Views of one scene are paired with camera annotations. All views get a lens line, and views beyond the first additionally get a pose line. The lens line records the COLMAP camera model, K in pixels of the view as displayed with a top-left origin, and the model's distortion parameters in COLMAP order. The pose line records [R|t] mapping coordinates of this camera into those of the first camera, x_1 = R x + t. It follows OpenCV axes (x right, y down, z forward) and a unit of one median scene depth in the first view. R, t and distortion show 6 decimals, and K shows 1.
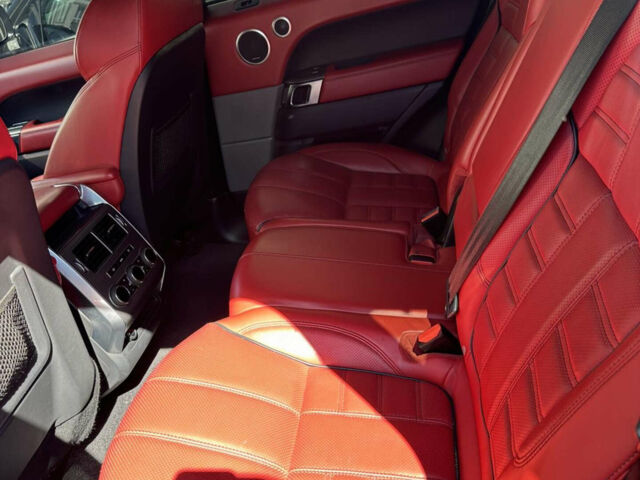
lens RADIAL K [[595.2, 0, 315.6], [0, 595.2, 239.2], [0, 0, 1]] dist [0.190533, -0.454062]
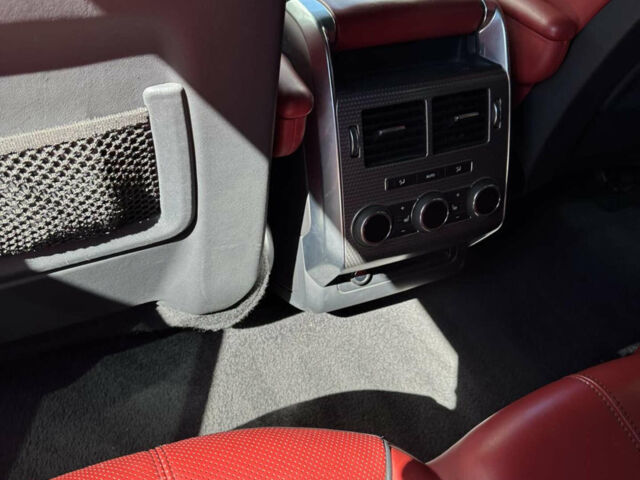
lens RADIAL K [[595.2, 0, 315.6], [0, 595.2, 239.2], [0, 0, 1]] dist [0.190533, -0.454062]
pose [[0.503505, 0.752301, -0.424884, -0.106491], [-0.578855, 0.658807, 0.480520, -0.125902], [0.641412, 0.004003, 0.767186, 0.533660]]
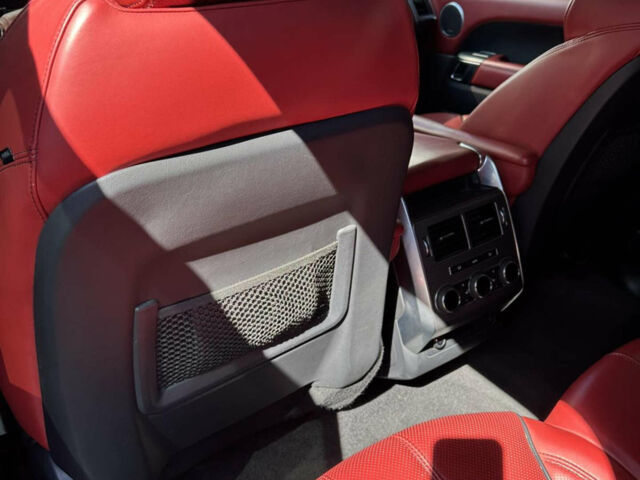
lens RADIAL K [[595.2, 0, 315.6], [0, 595.2, 239.2], [0, 0, 1]] dist [0.190533, -0.454062]
pose [[0.670197, 0.517117, -0.532378, -0.049379], [-0.462791, 0.851956, 0.244939, -0.091084], [0.580225, 0.082223, 0.810295, 0.217504]]
